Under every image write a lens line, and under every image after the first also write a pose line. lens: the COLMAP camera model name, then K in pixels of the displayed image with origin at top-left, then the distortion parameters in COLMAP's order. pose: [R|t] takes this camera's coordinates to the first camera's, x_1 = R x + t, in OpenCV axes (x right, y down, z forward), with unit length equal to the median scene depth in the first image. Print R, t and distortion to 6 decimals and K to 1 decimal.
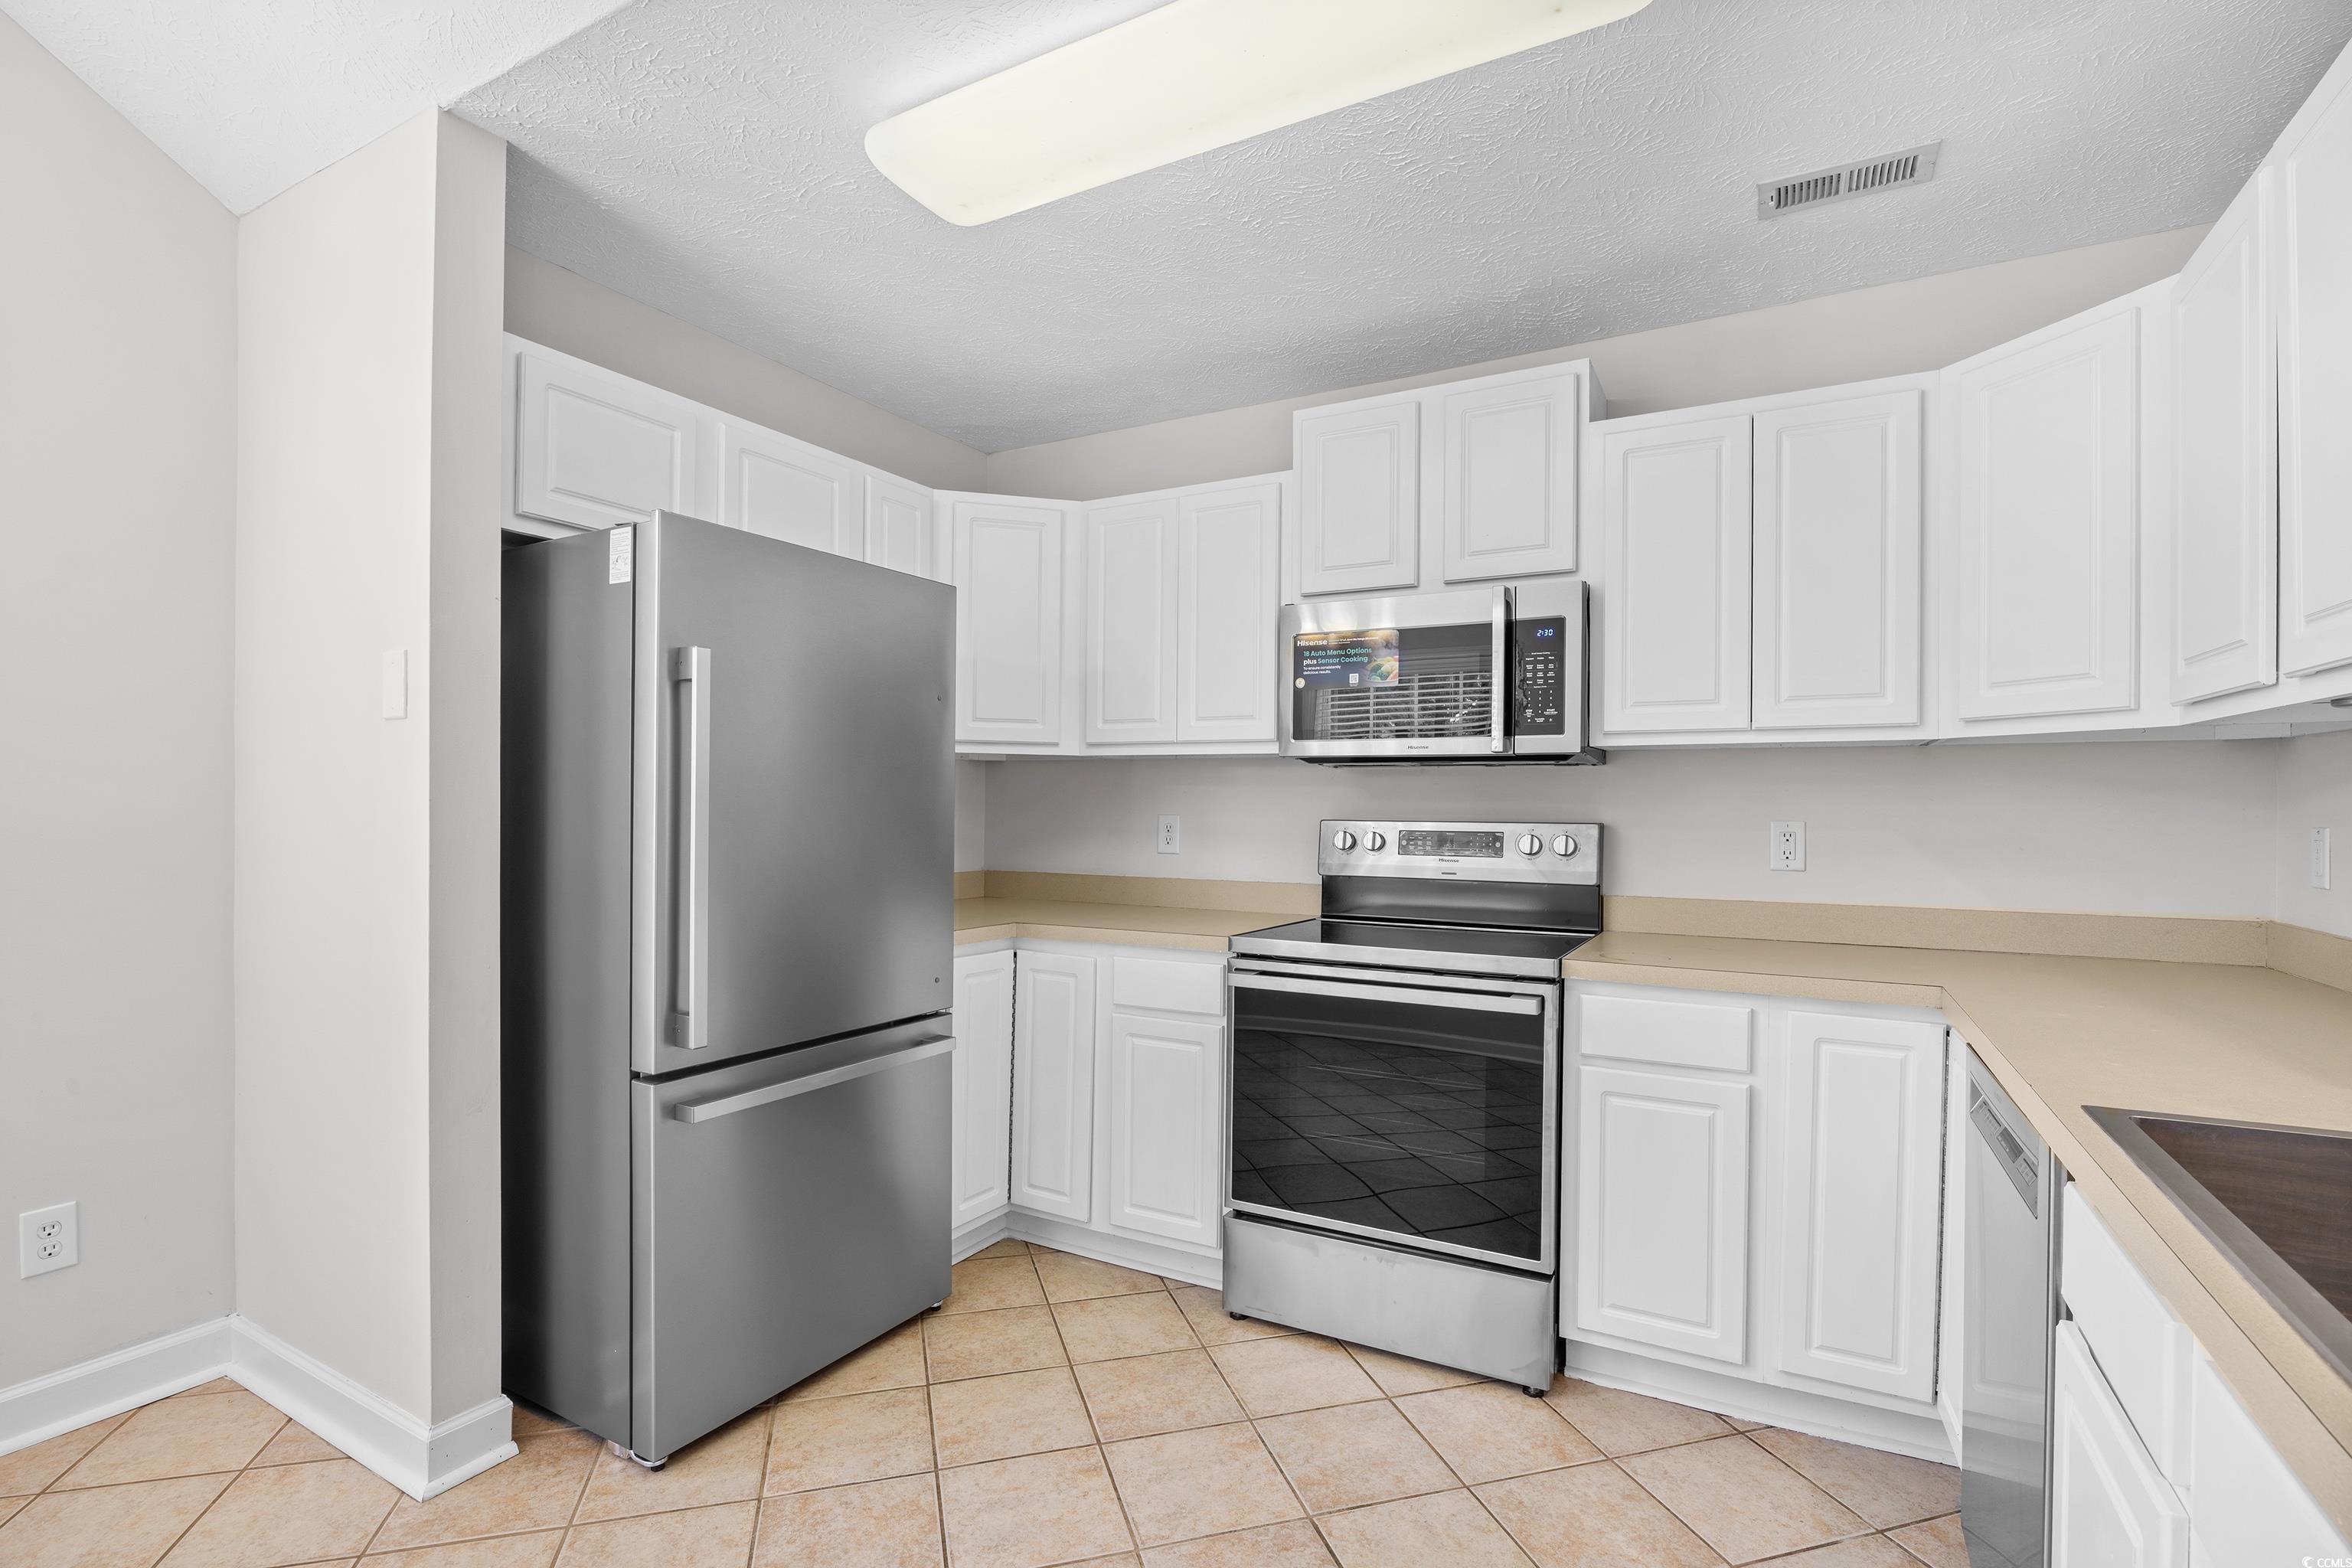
lens RADIAL K [[1079.6, 0, 1171.9], [0, 1079.6, 805.4], [0, 0, 1]] dist [-0.017003, 0.002835]
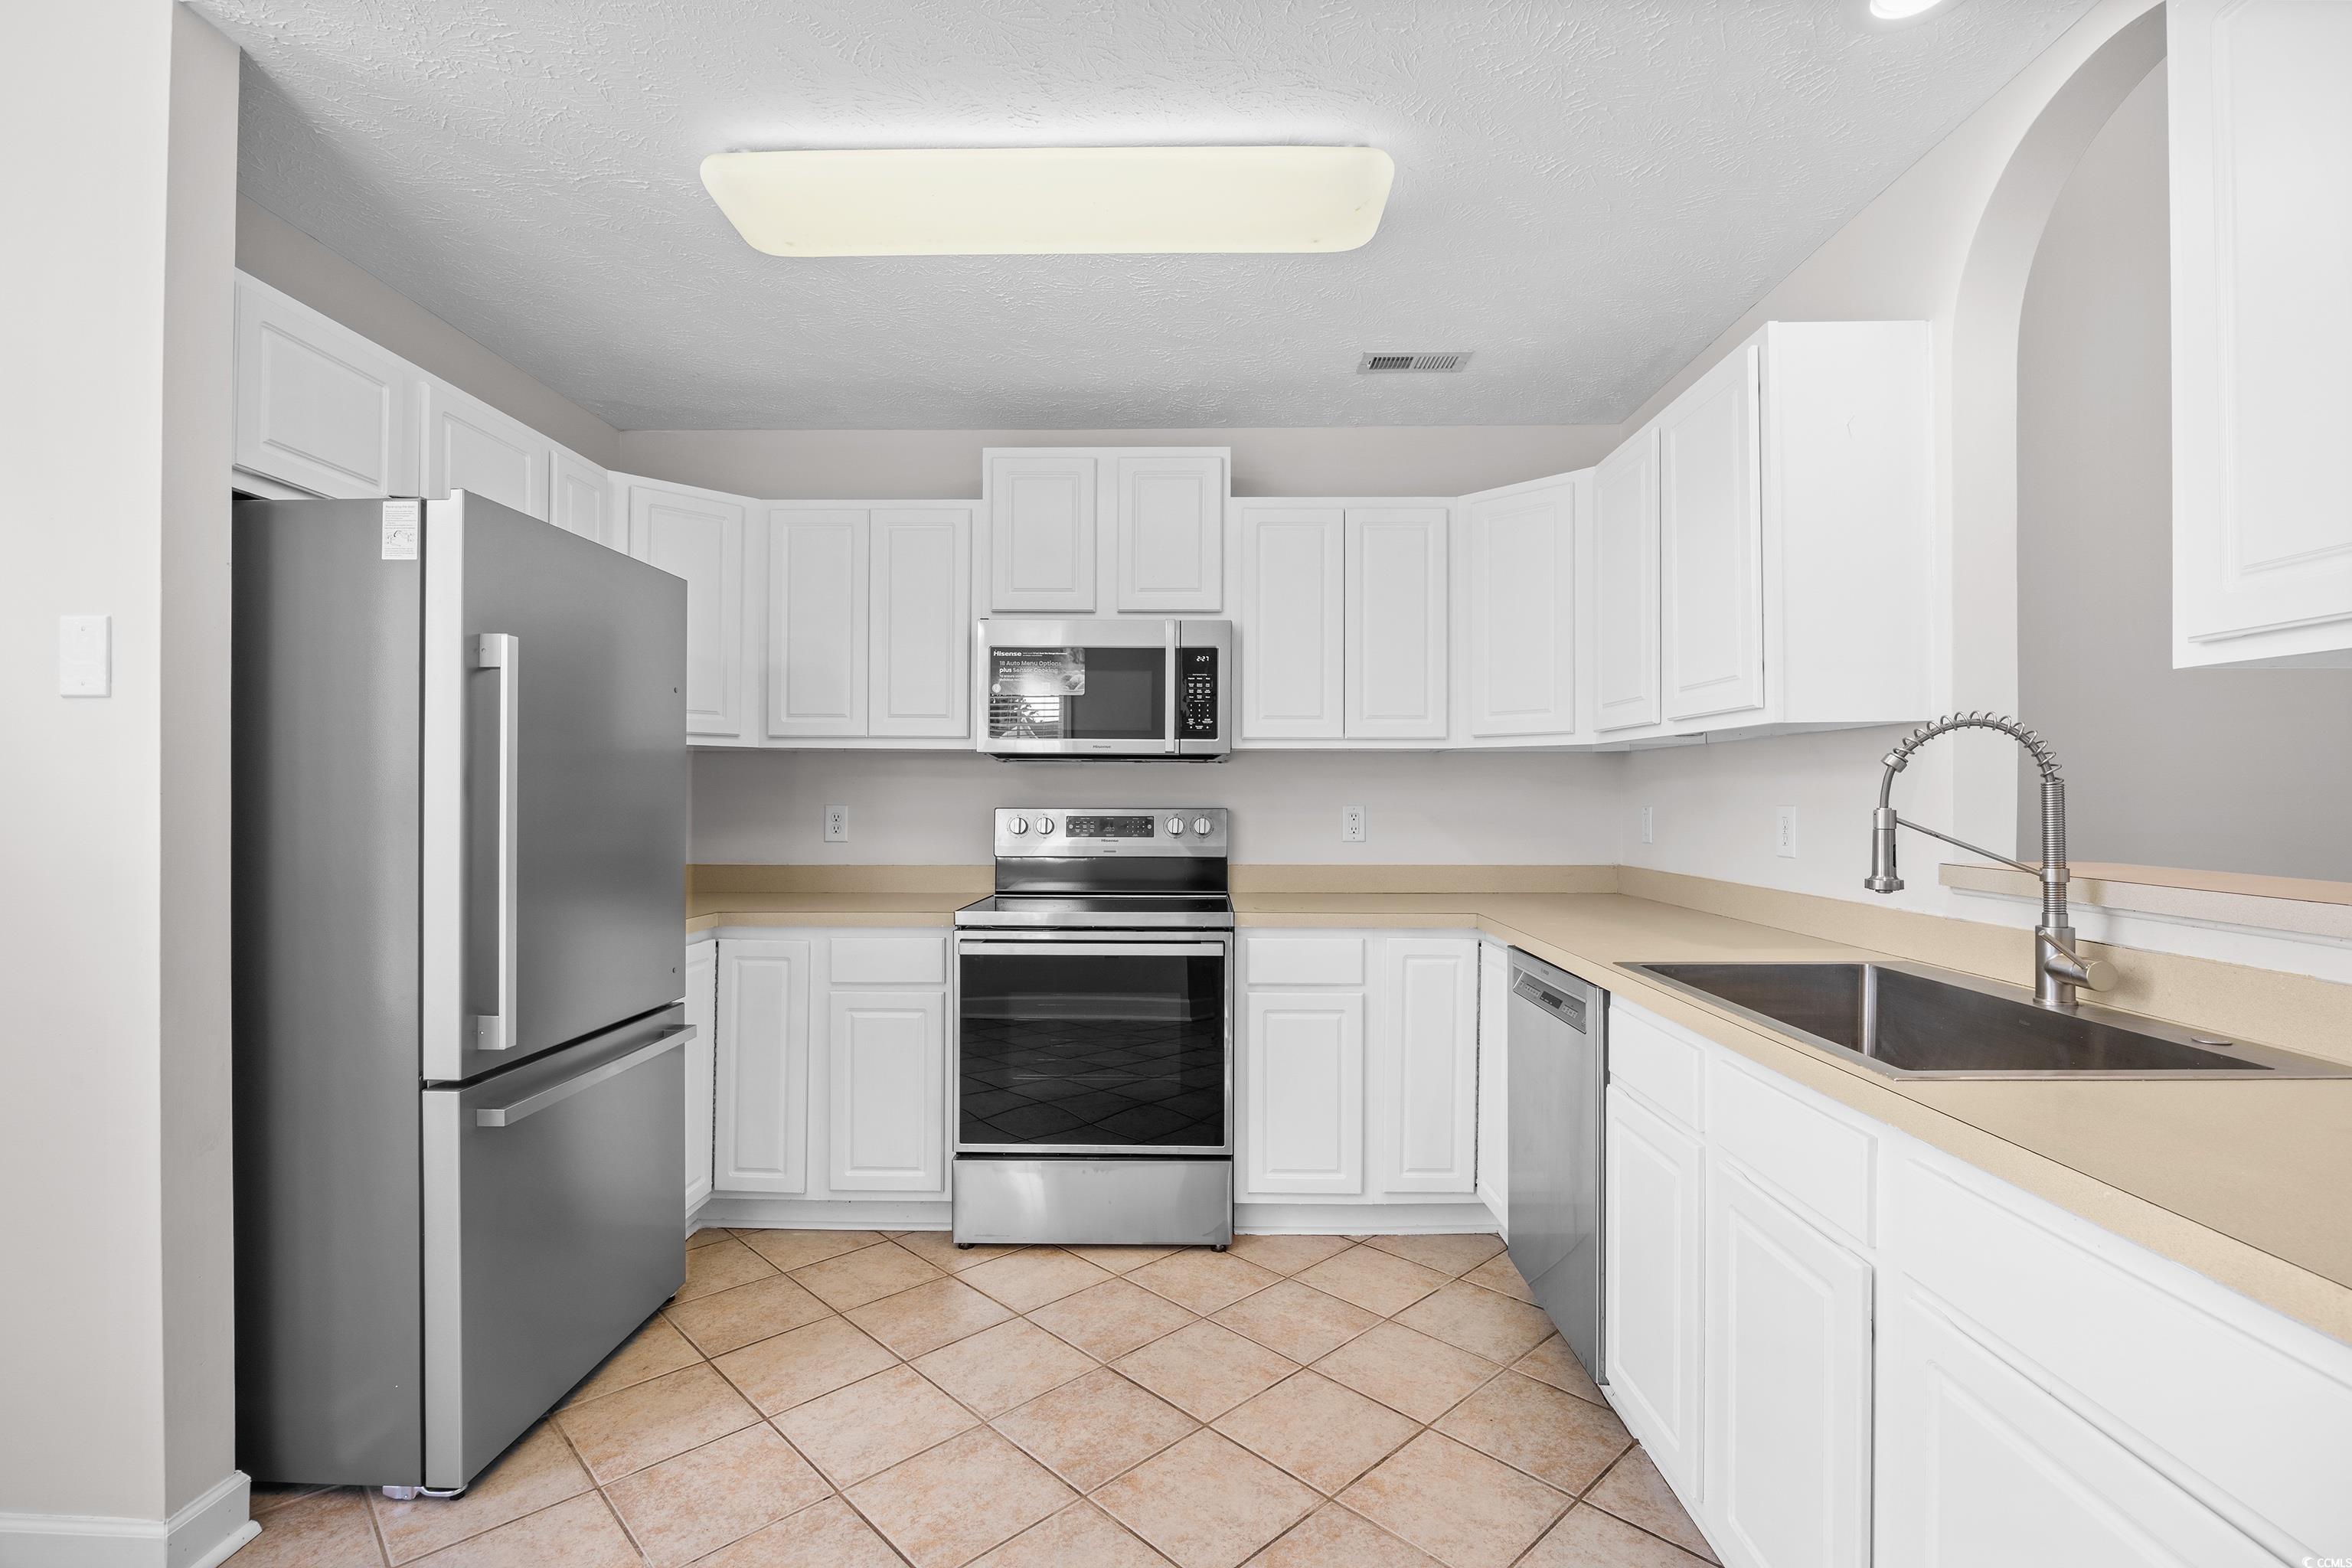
lens RADIAL K [[1079.6, 0, 1165.7], [0, 1079.6, 789.4], [0, 0, 1]] dist [-0.017003, 0.002835]
pose [[0.884140, -0.002054, 0.467218, -0.307531], [0.004165, 0.999985, -0.003484, -0.001822], [-0.467204, 0.005026, 0.884135, -0.112659]]
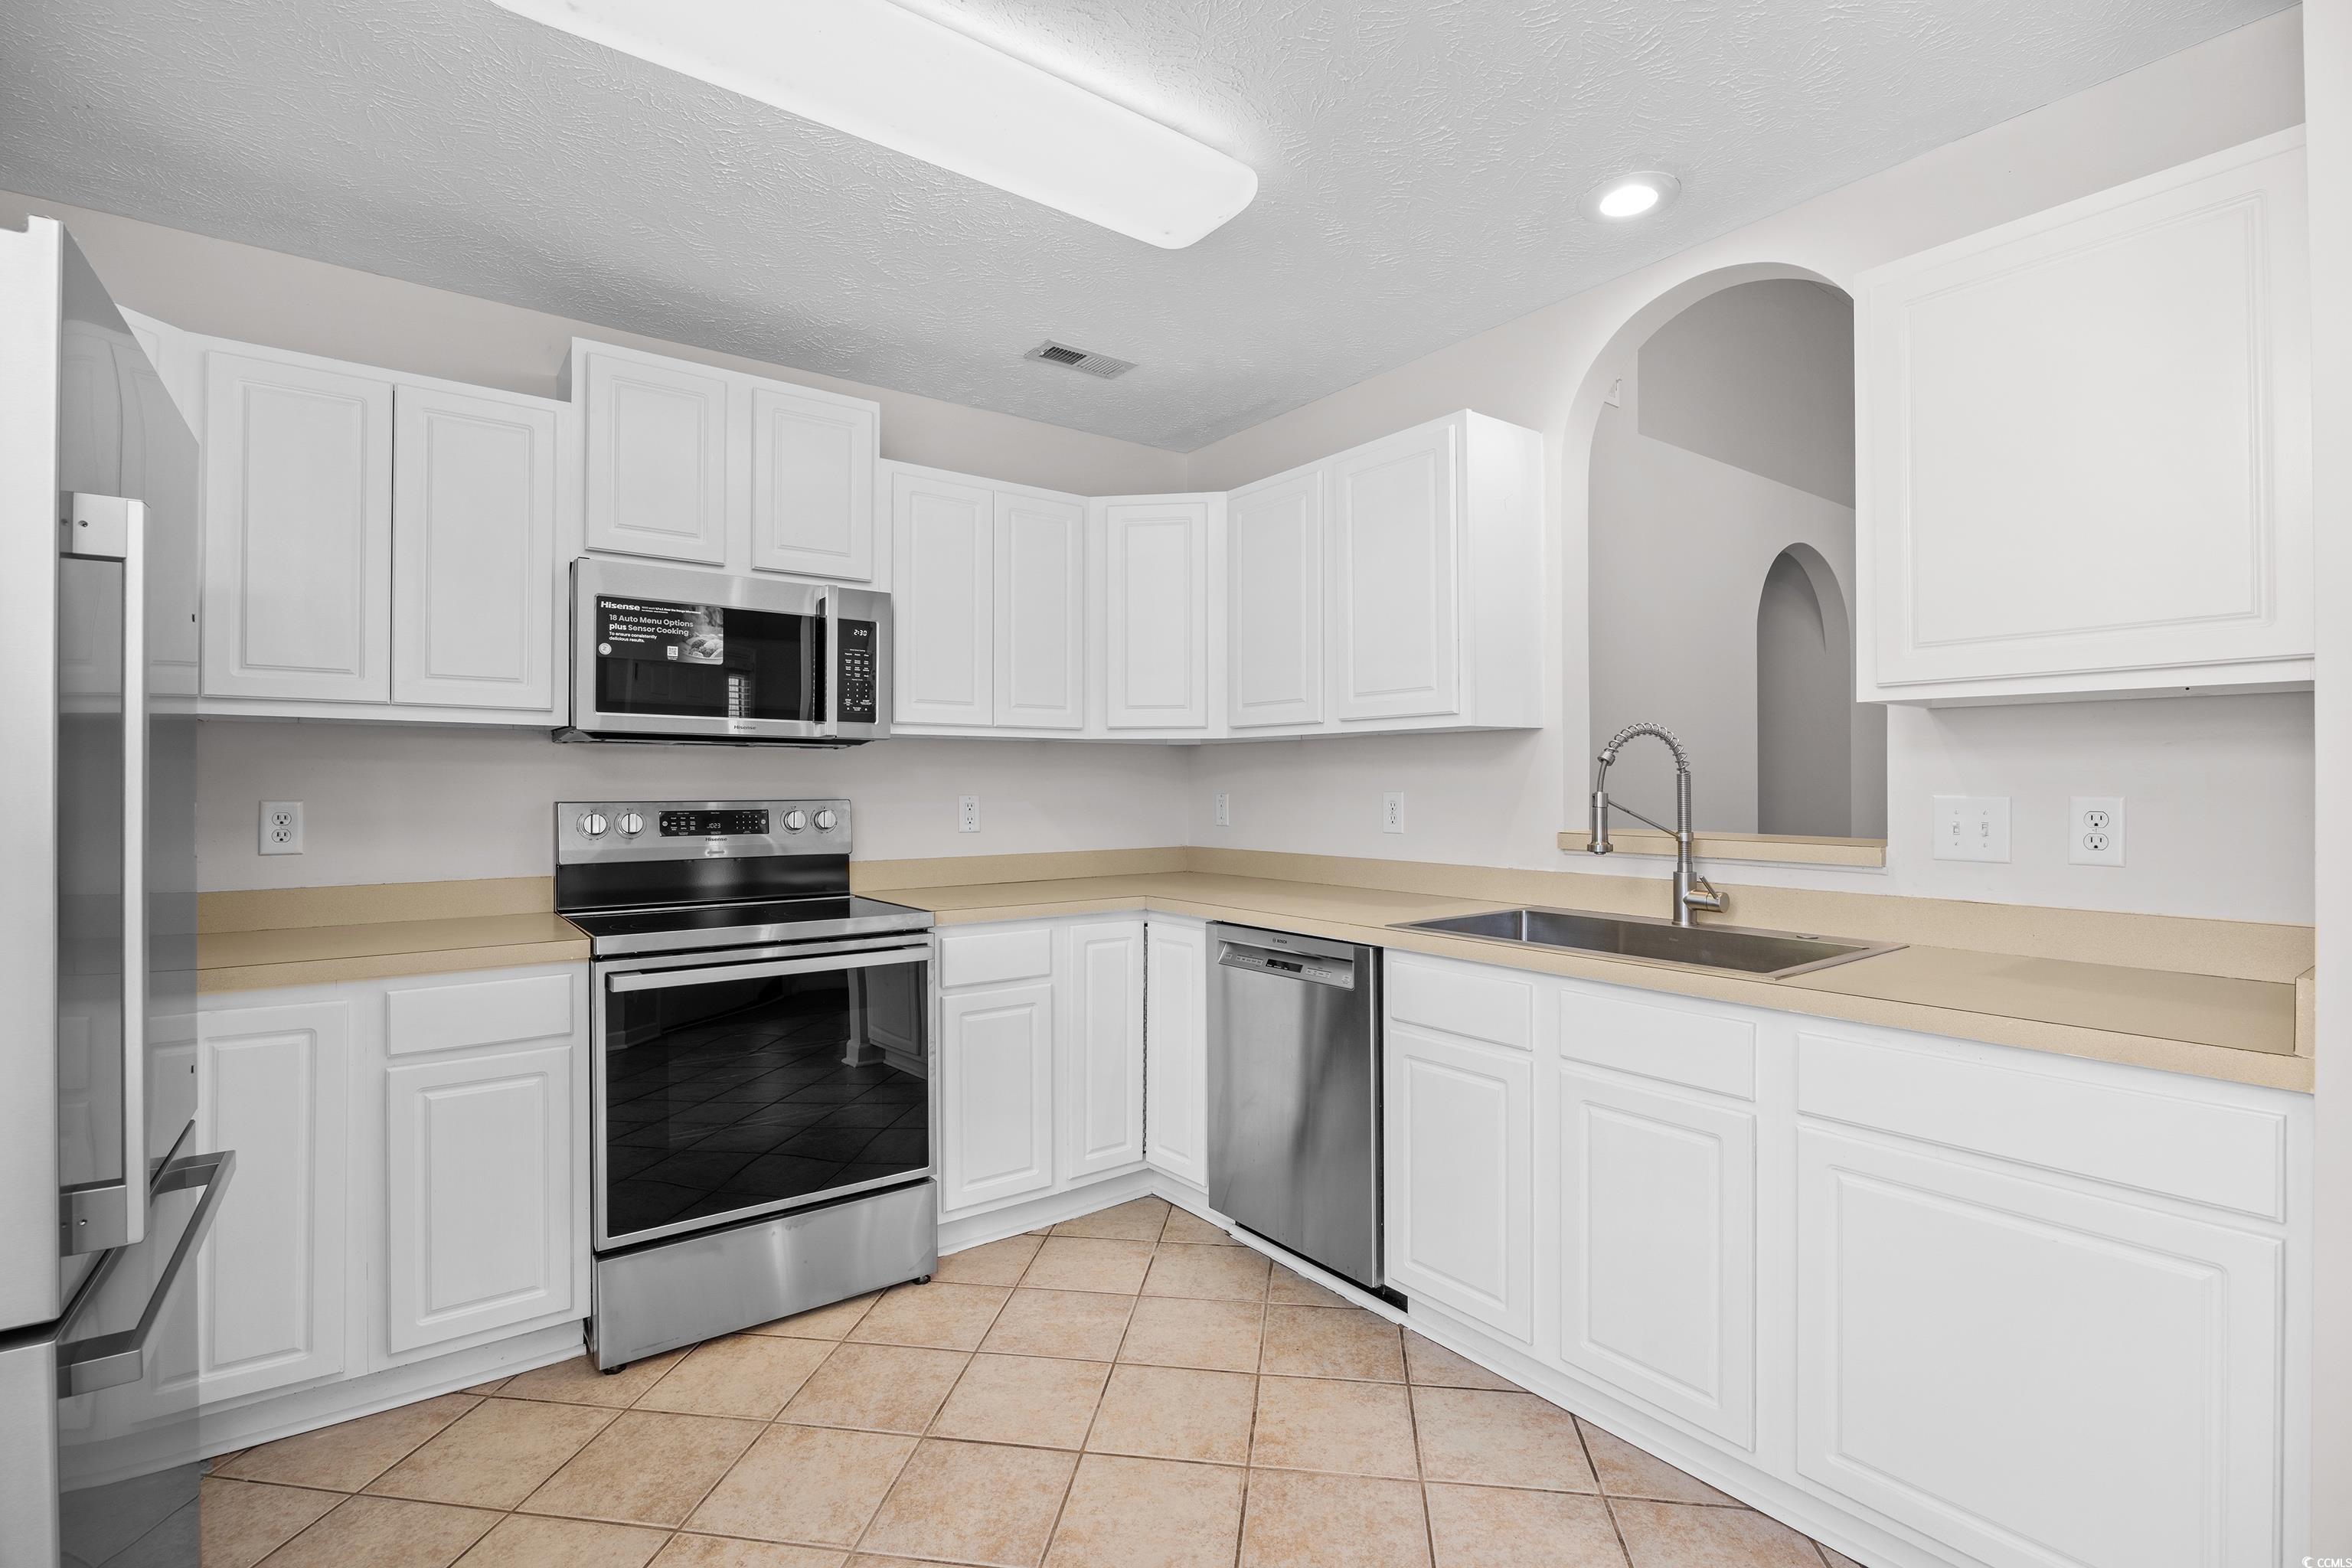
lens RADIAL K [[1079.6, 0, 1163.5], [0, 1079.6, 777.0], [0, 0, 1]] dist [-0.017003, 0.002835]
pose [[0.409939, 0.000678, 0.912113, -0.602149], [0.005183, 0.999982, -0.003073, -0.002378], [-0.912098, 0.005987, 0.409928, 0.255640]]
